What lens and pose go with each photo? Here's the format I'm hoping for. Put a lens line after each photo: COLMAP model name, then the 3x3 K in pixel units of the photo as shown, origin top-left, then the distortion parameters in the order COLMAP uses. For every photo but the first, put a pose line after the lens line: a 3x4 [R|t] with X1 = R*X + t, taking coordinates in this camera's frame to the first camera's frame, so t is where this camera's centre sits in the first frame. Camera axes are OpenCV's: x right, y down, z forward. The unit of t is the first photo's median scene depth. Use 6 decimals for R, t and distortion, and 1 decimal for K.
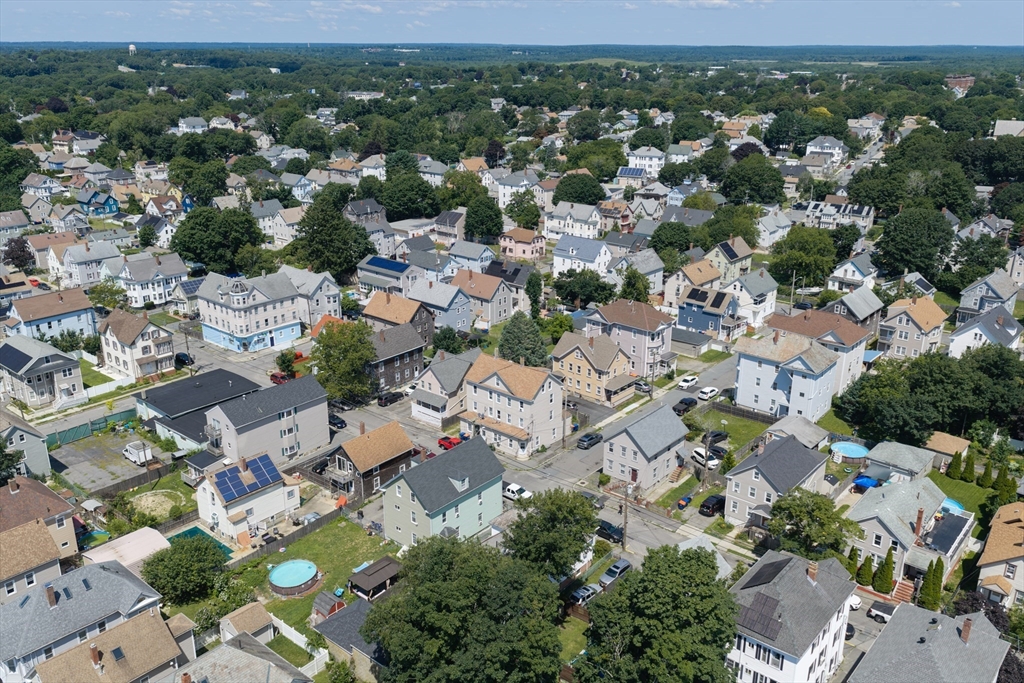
lens RADIAL K [[850.7, 0, 512.6], [0, 850.7, 341.7], [0, 0, 1]] dist [0.022930, -0.008374]
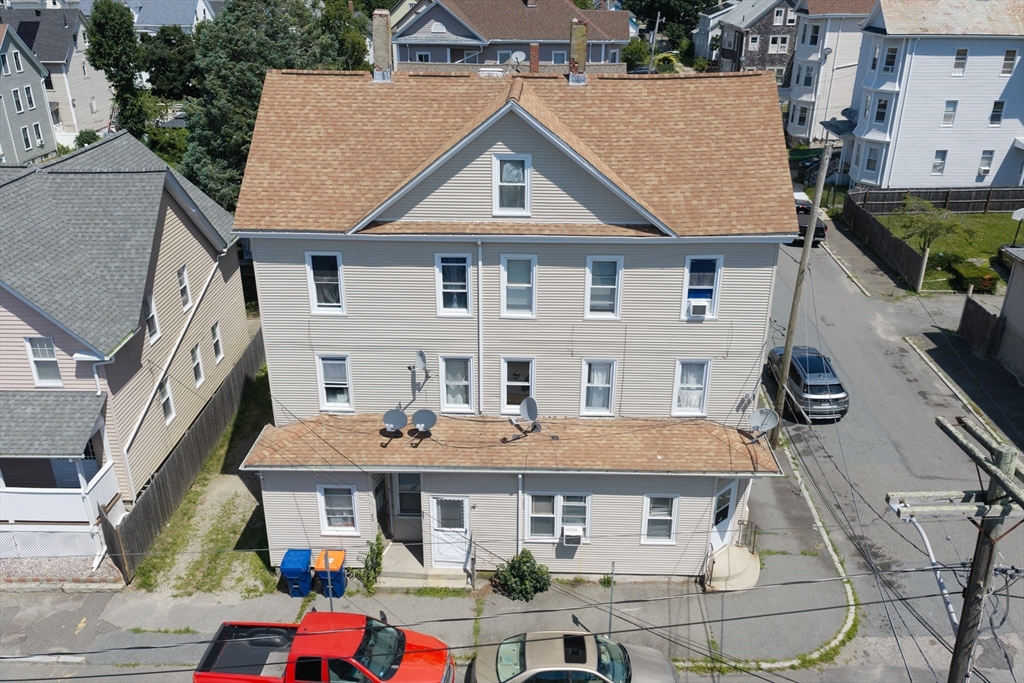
lens RADIAL K [[850.7, 0, 511.3], [0, 850.7, 344.4], [0, 0, 1]] dist [0.022930, -0.008374]
pose [[0.781160, -0.258052, 0.568505, -0.106339], [0.208257, 0.966131, 0.152381, 0.048357], [-0.588572, -0.000638, 0.808444, 0.807525]]
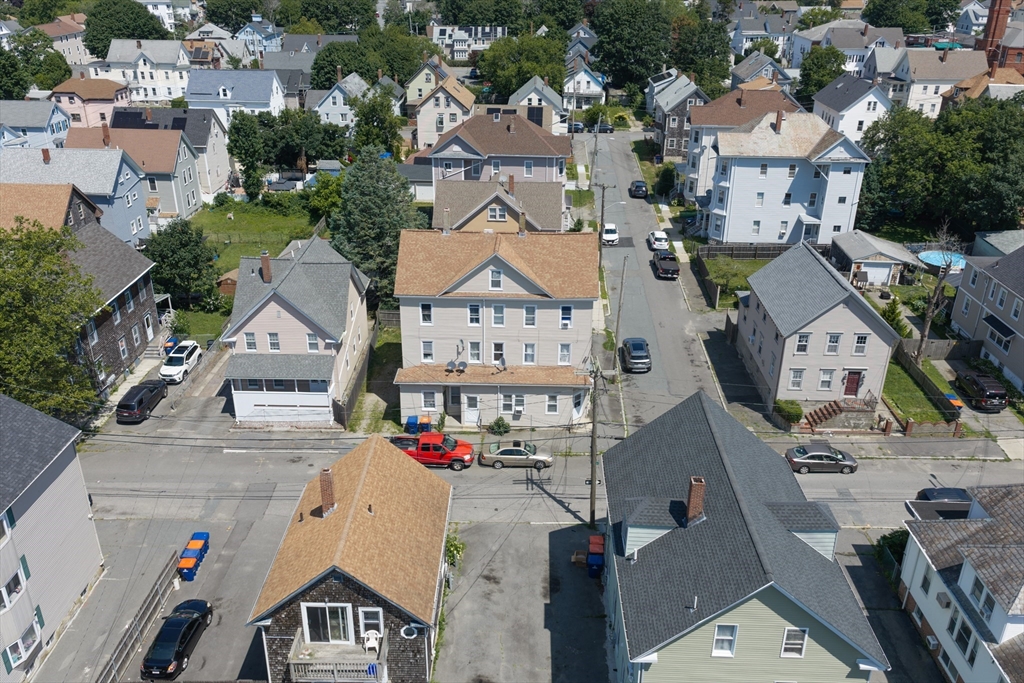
lens RADIAL K [[850.7, 0, 513.9], [0, 850.7, 341.3], [0, 0, 1]] dist [0.022930, -0.008374]
pose [[0.777187, -0.260092, 0.573003, -0.248201], [0.201678, 0.965504, 0.164707, 0.007740], [-0.596075, -0.012446, 0.802832, 0.596395]]
